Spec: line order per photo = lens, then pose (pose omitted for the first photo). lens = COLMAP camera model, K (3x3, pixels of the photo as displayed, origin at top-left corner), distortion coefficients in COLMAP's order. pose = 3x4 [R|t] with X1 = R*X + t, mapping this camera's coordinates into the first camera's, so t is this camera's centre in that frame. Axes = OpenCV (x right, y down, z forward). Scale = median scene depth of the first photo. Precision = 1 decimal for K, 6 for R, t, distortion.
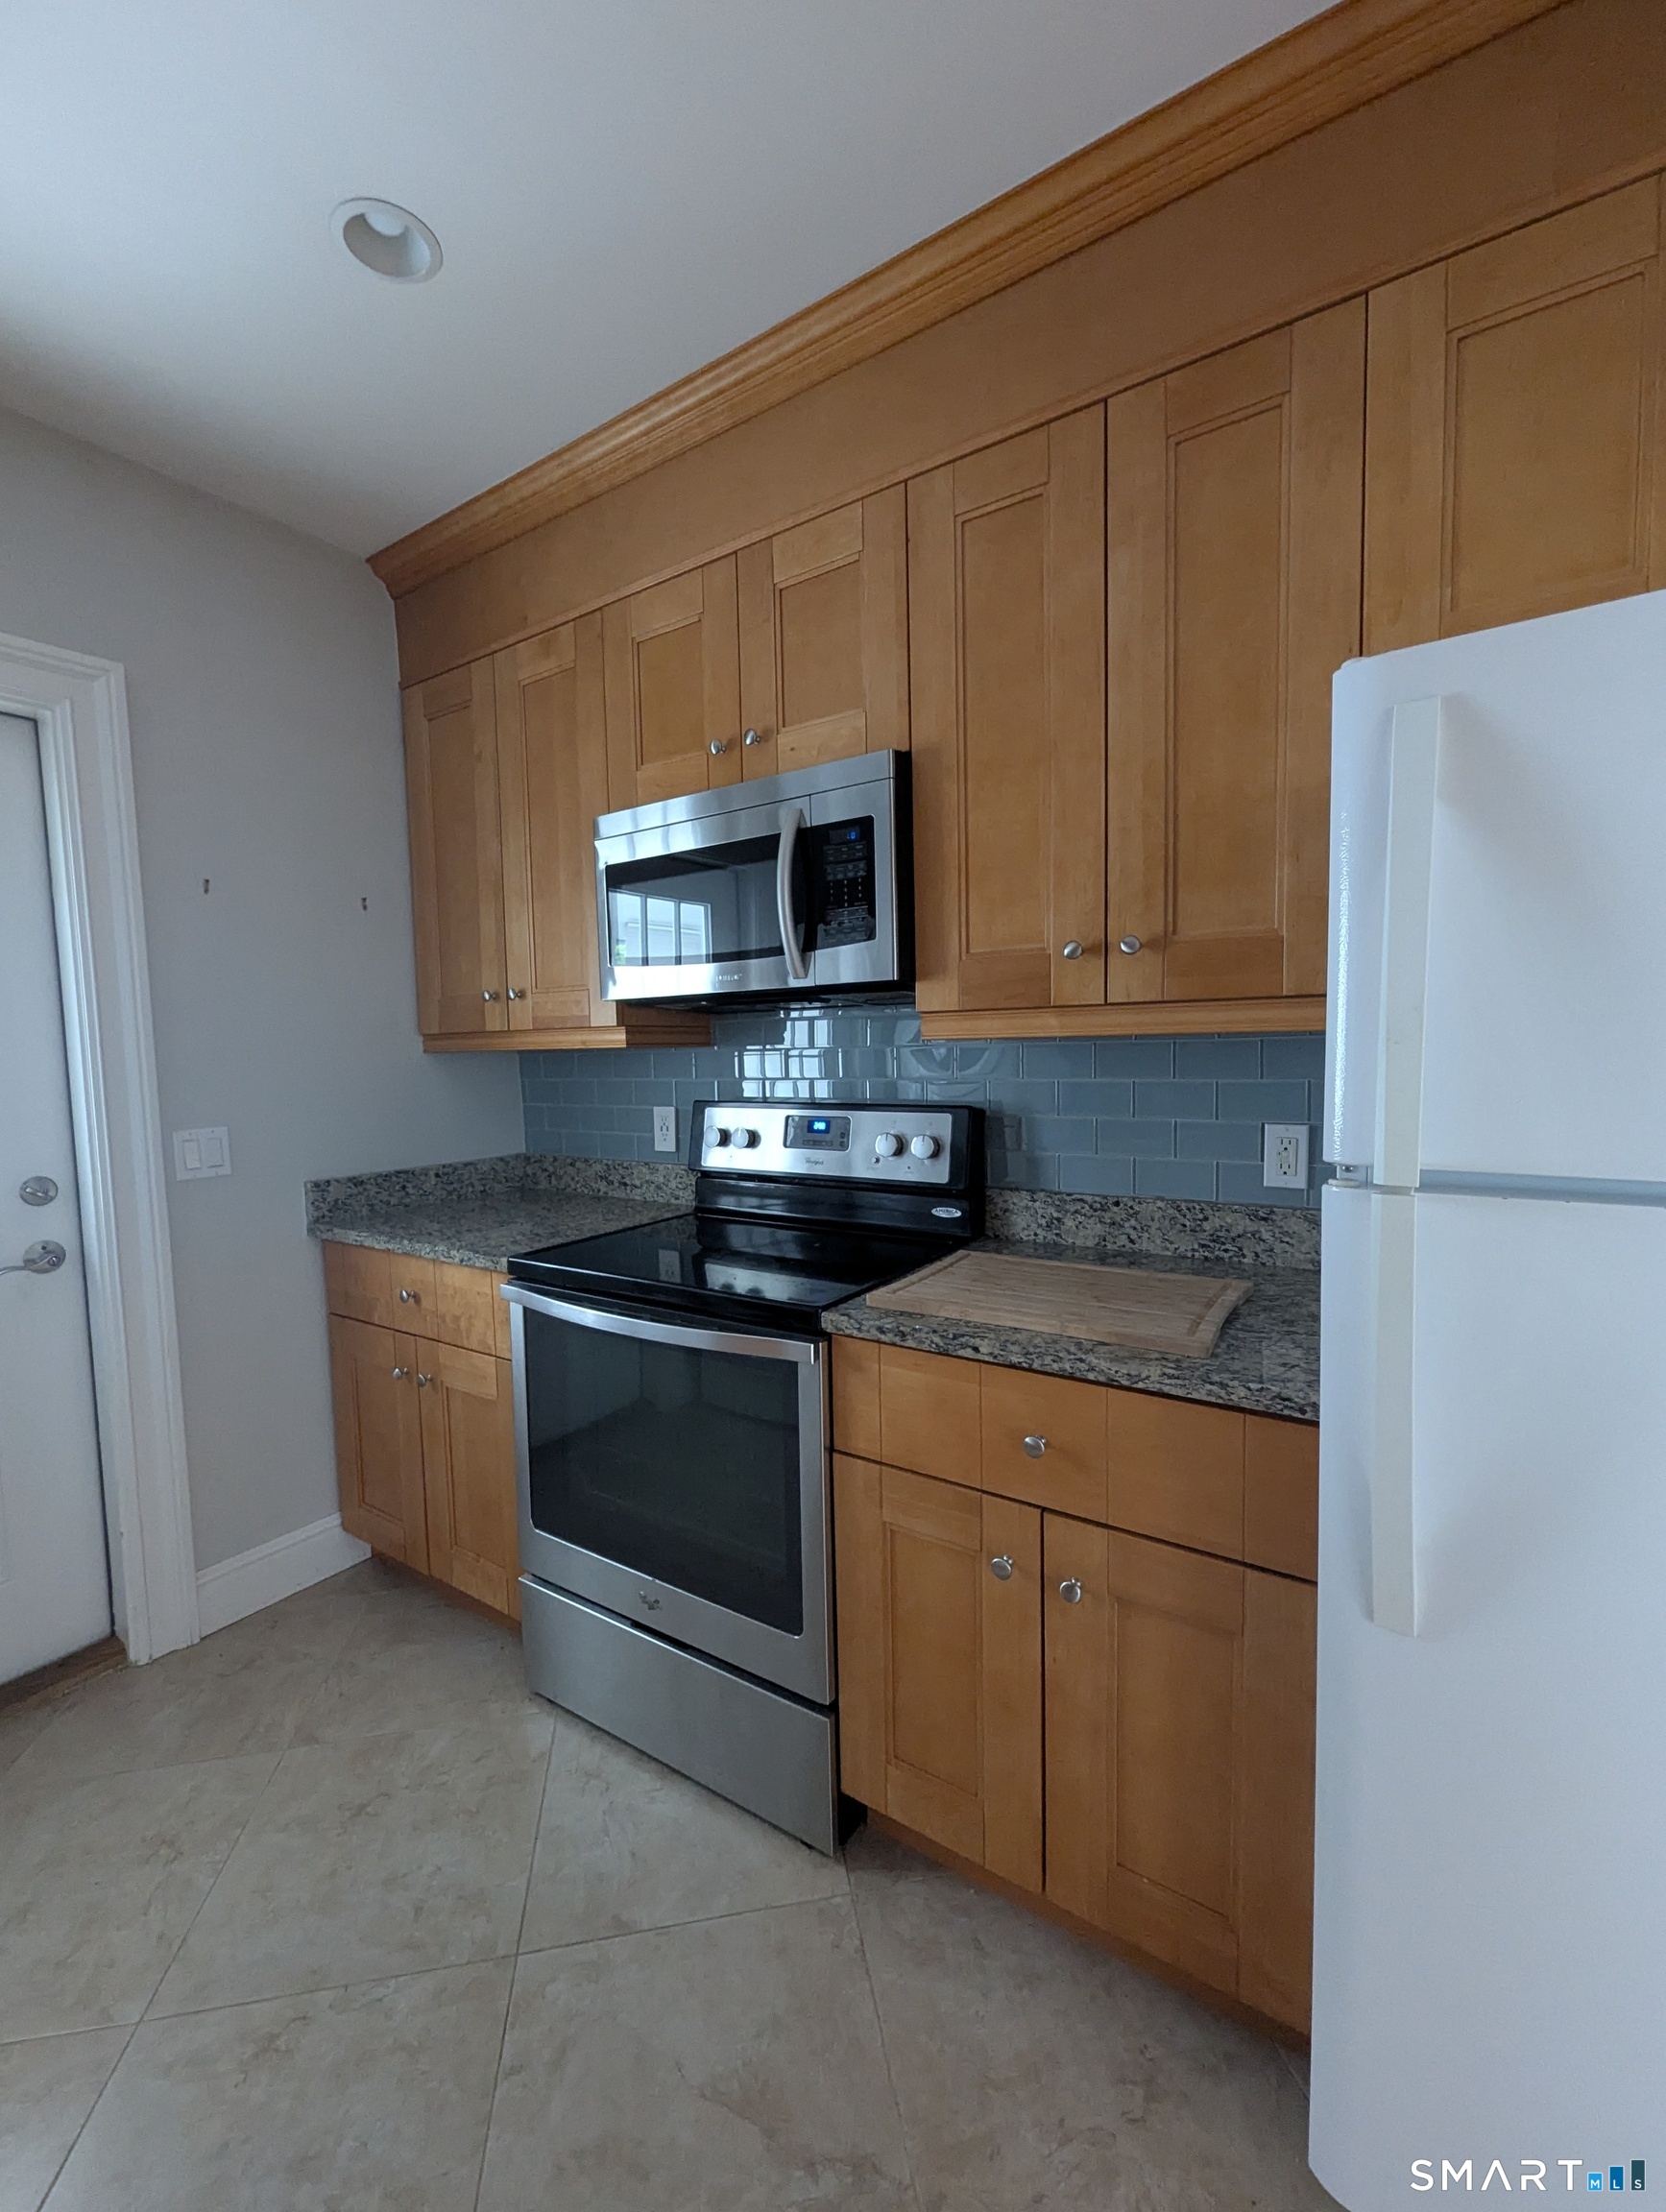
lens RADIAL K [[917.4, 0, 825.2], [0, 917.4, 1112.4], [0, 0, 1]] dist [0.000011, -0.000212]
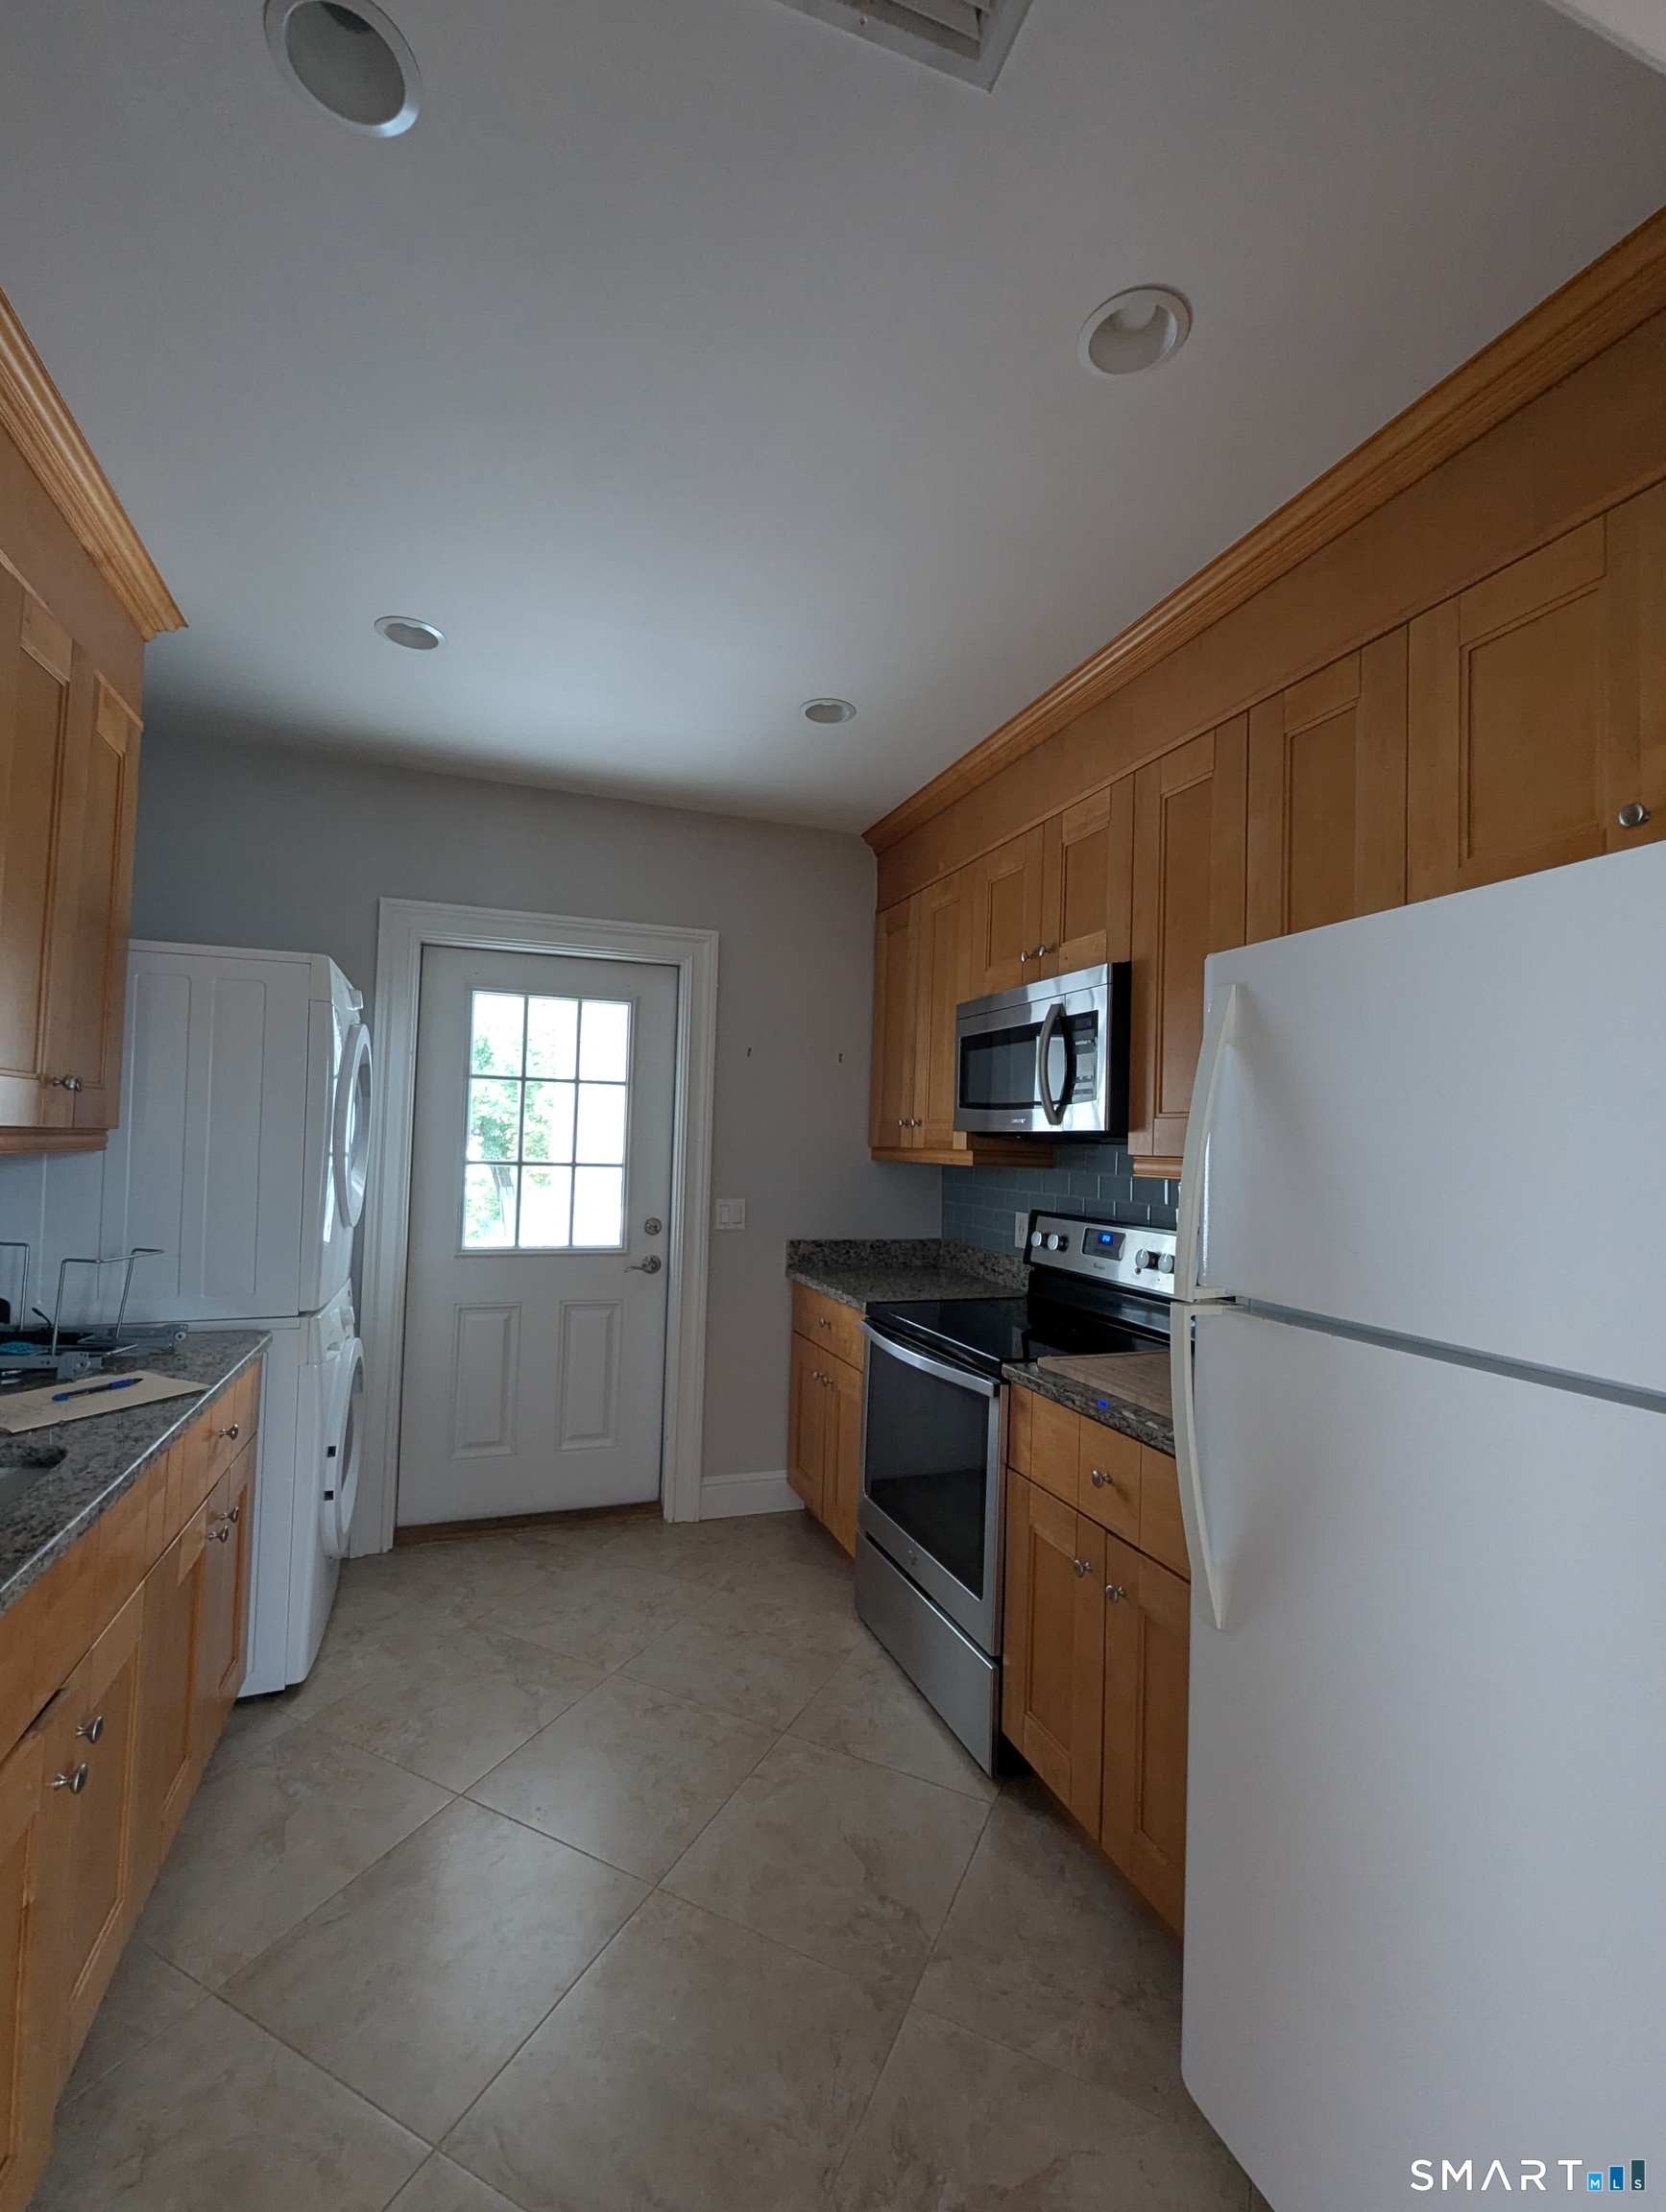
lens RADIAL K [[919.8, 0, 822.7], [0, 919.8, 1107.4], [0, 0, 1]] dist [0.000530, -0.000204]
pose [[0.811731, 0.025245, -0.583485, 0.428599], [-0.091643, 0.992195, -0.084563, -0.022089], [0.576796, 0.122115, 0.807709, -0.266188]]
